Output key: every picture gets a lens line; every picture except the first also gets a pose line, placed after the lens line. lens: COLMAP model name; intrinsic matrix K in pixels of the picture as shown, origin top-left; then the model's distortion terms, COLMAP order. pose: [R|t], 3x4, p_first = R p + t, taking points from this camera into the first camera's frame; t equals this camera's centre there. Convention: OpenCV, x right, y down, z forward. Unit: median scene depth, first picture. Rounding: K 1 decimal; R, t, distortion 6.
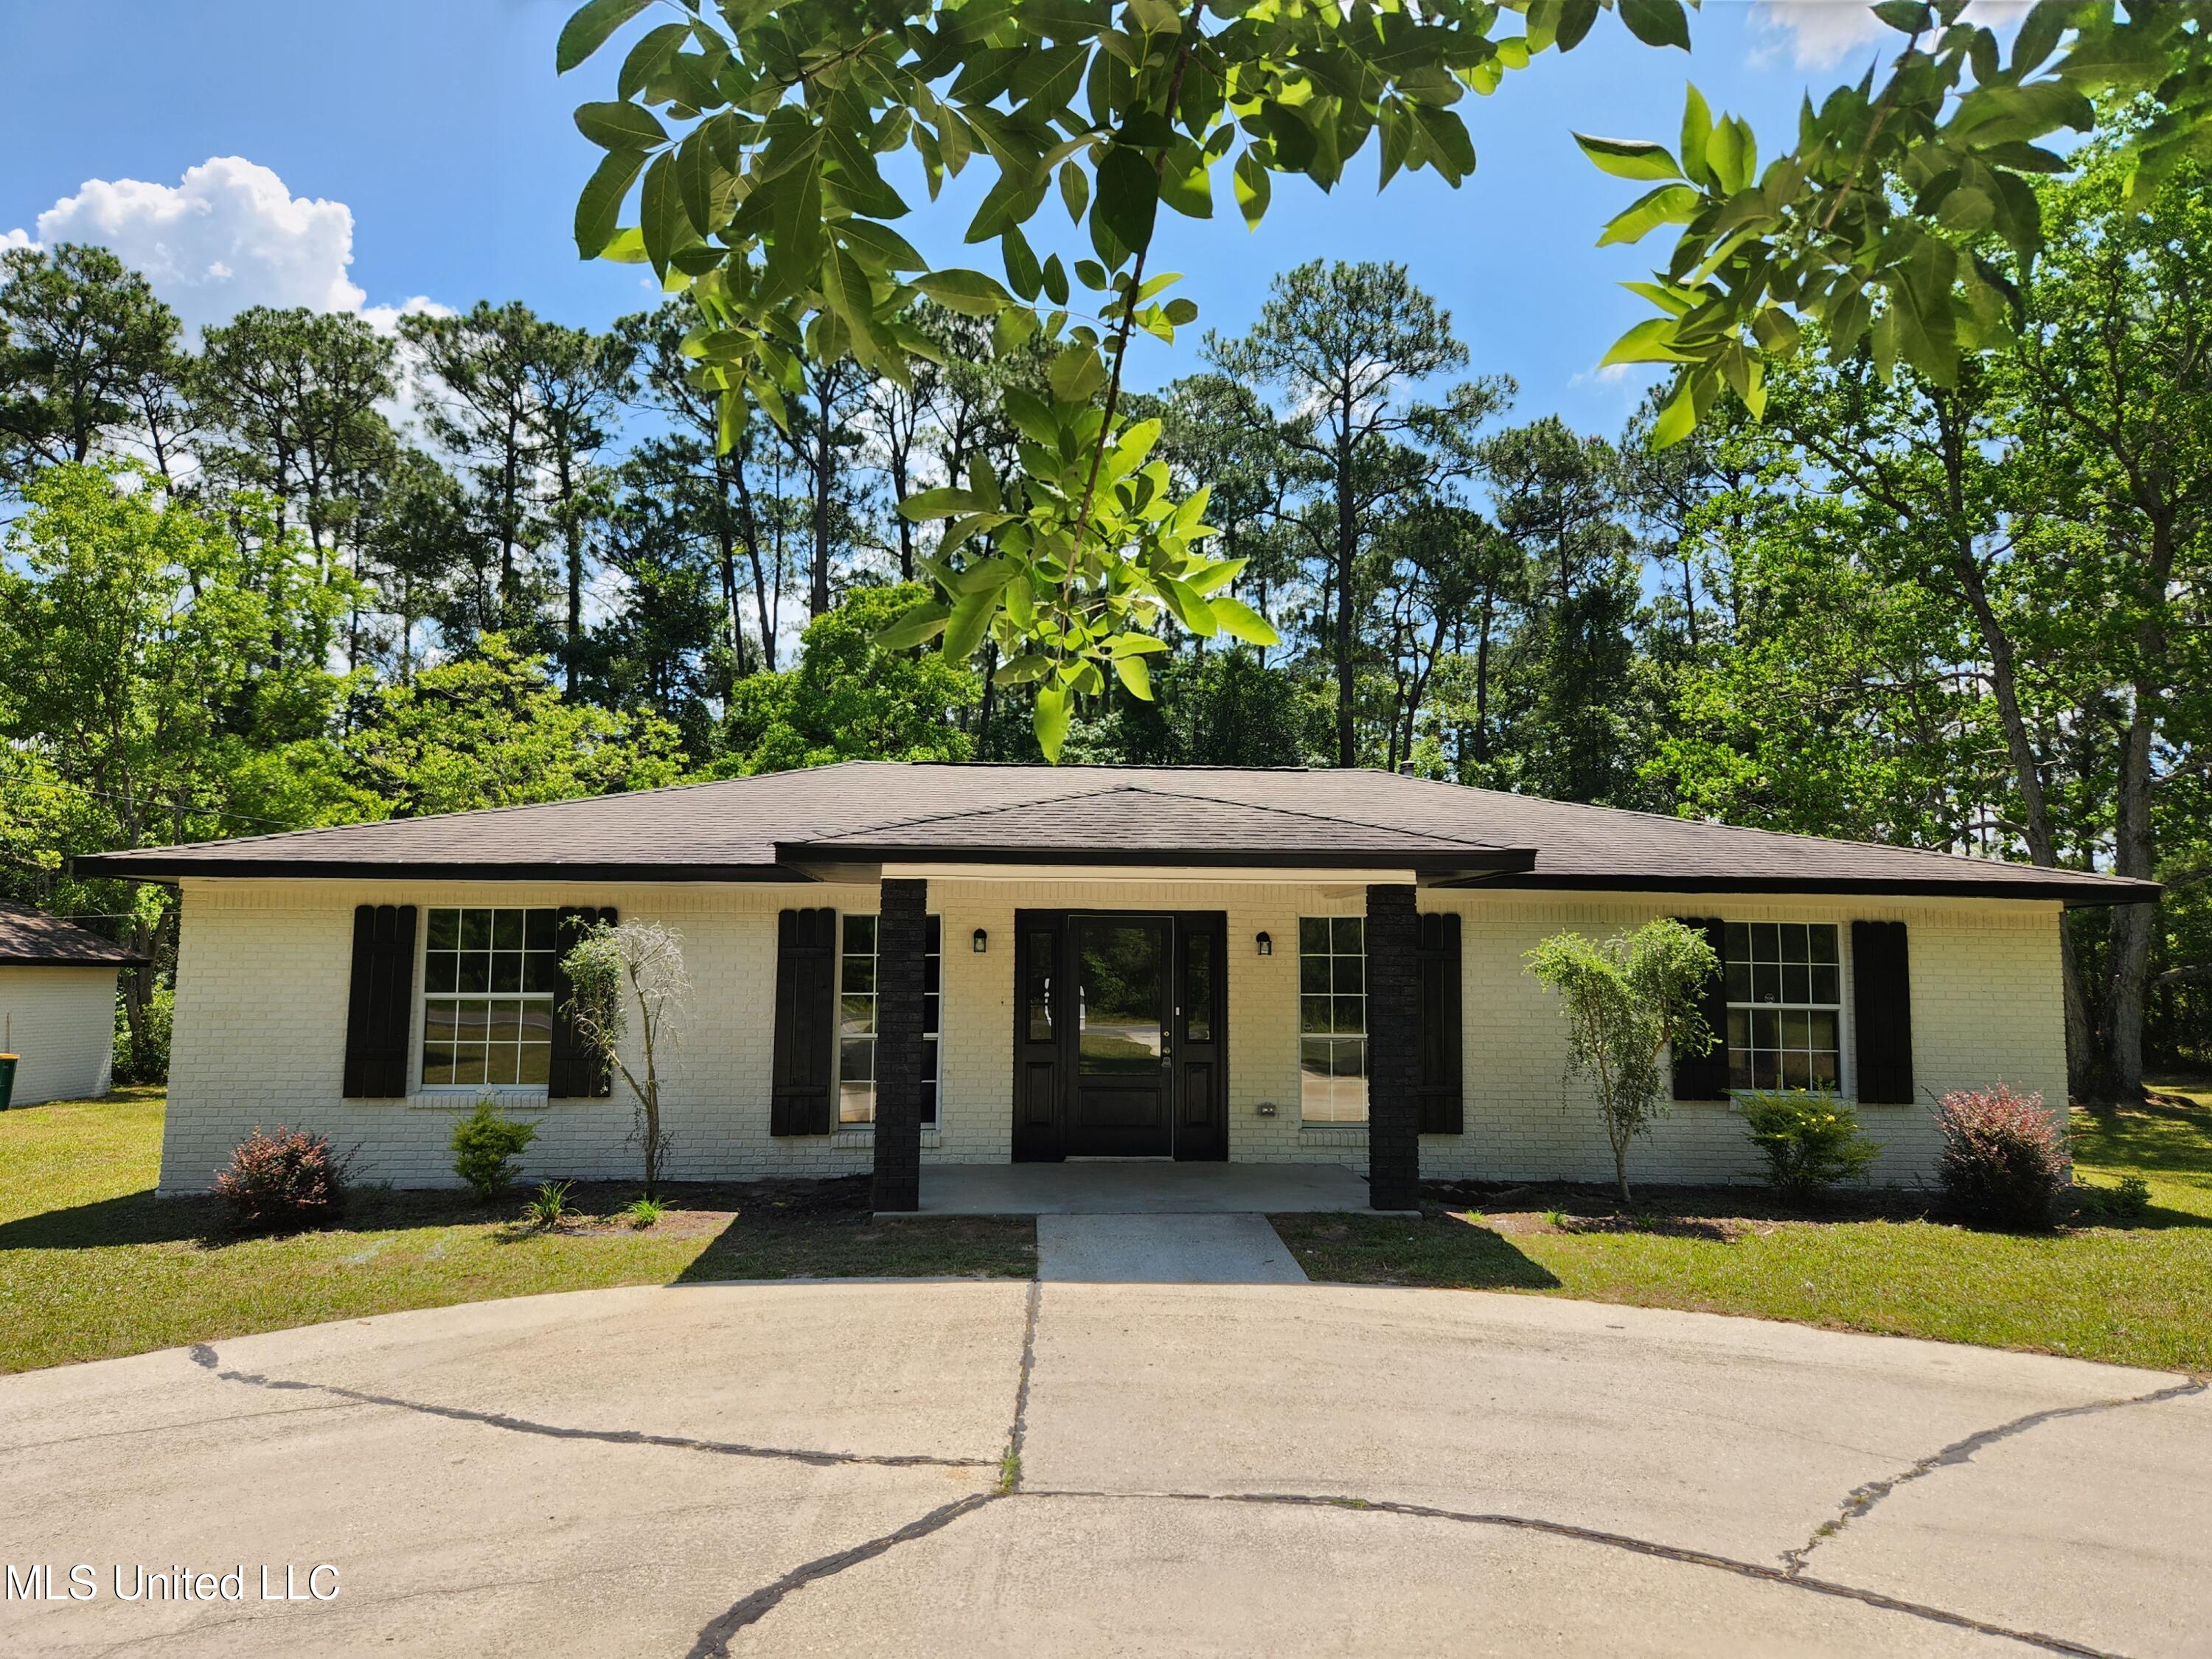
lens RADIAL K [[1487.2, 0, 1122.2], [0, 1487.2, 825.7], [0, 0, 1]] dist [0.068087, -0.049372]
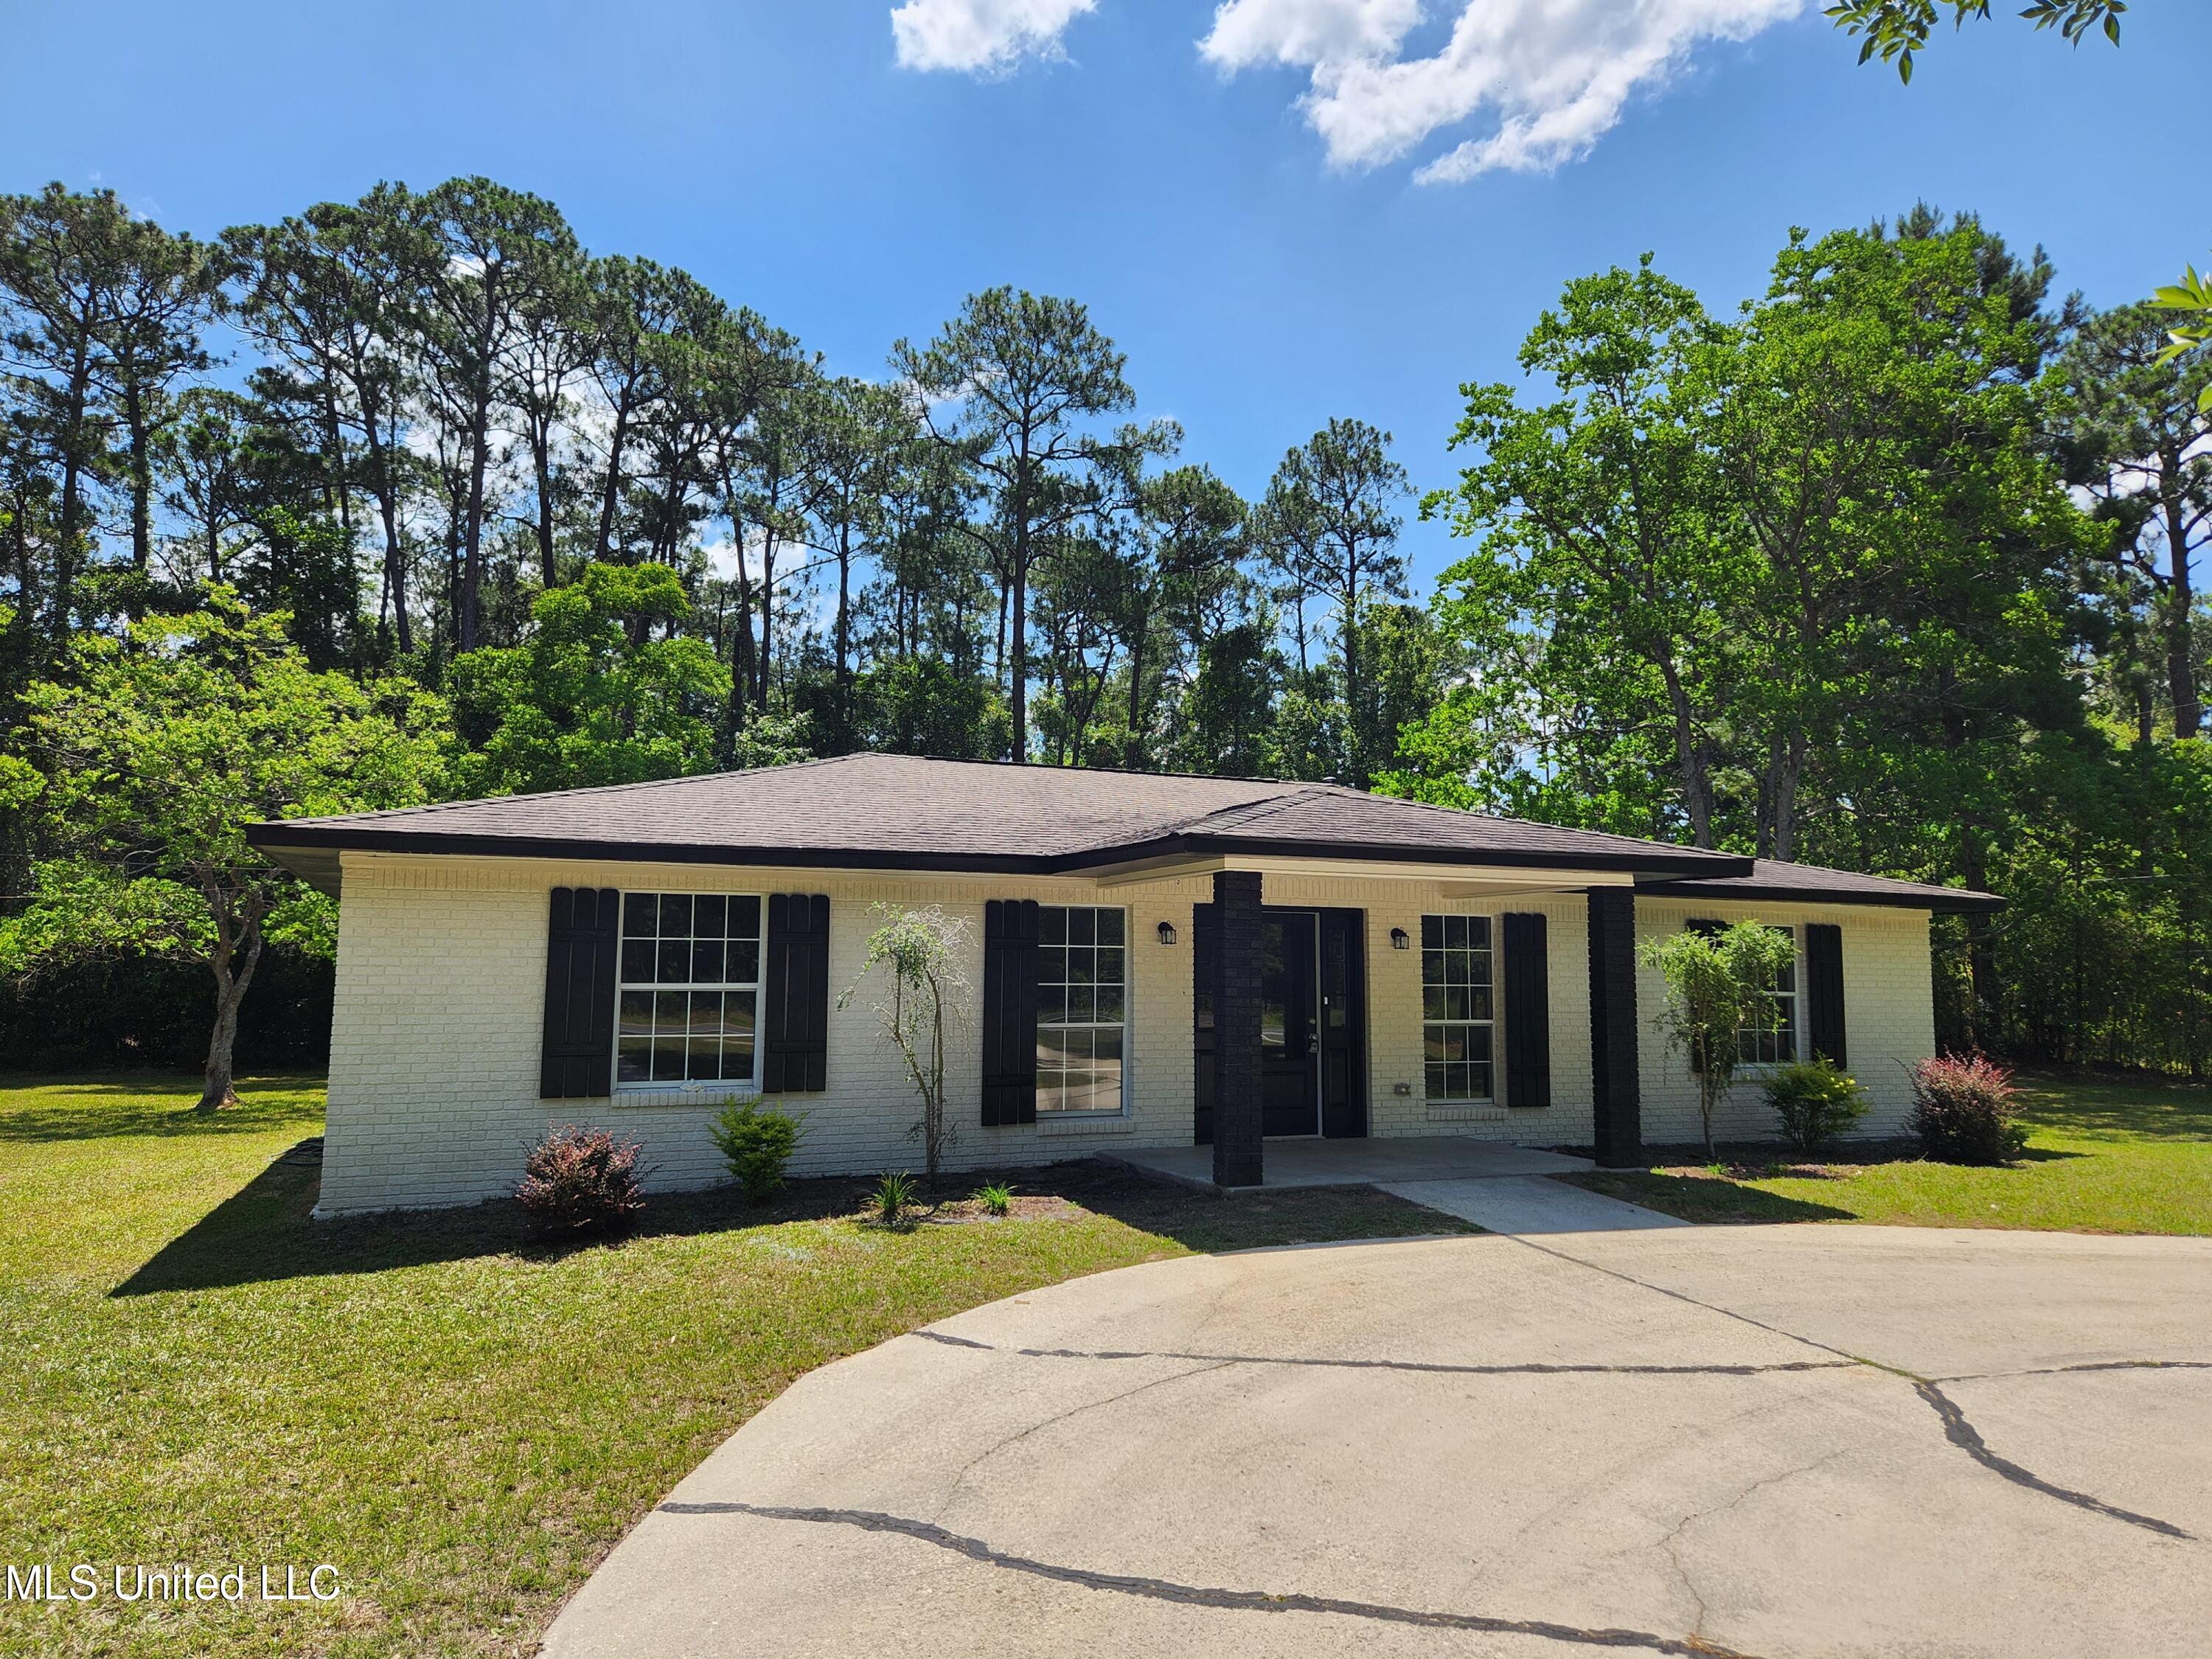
lens RADIAL K [[1487.2, 0, 1066.6], [0, 1487.2, 813.7], [0, 0, 1]] dist [0.068087, -0.049372]
pose [[0.942360, 0.035092, 0.332757, -0.509067], [-0.030246, 0.999348, -0.019735, 0.016297], [-0.333232, 0.008533, 0.942806, 0.038298]]
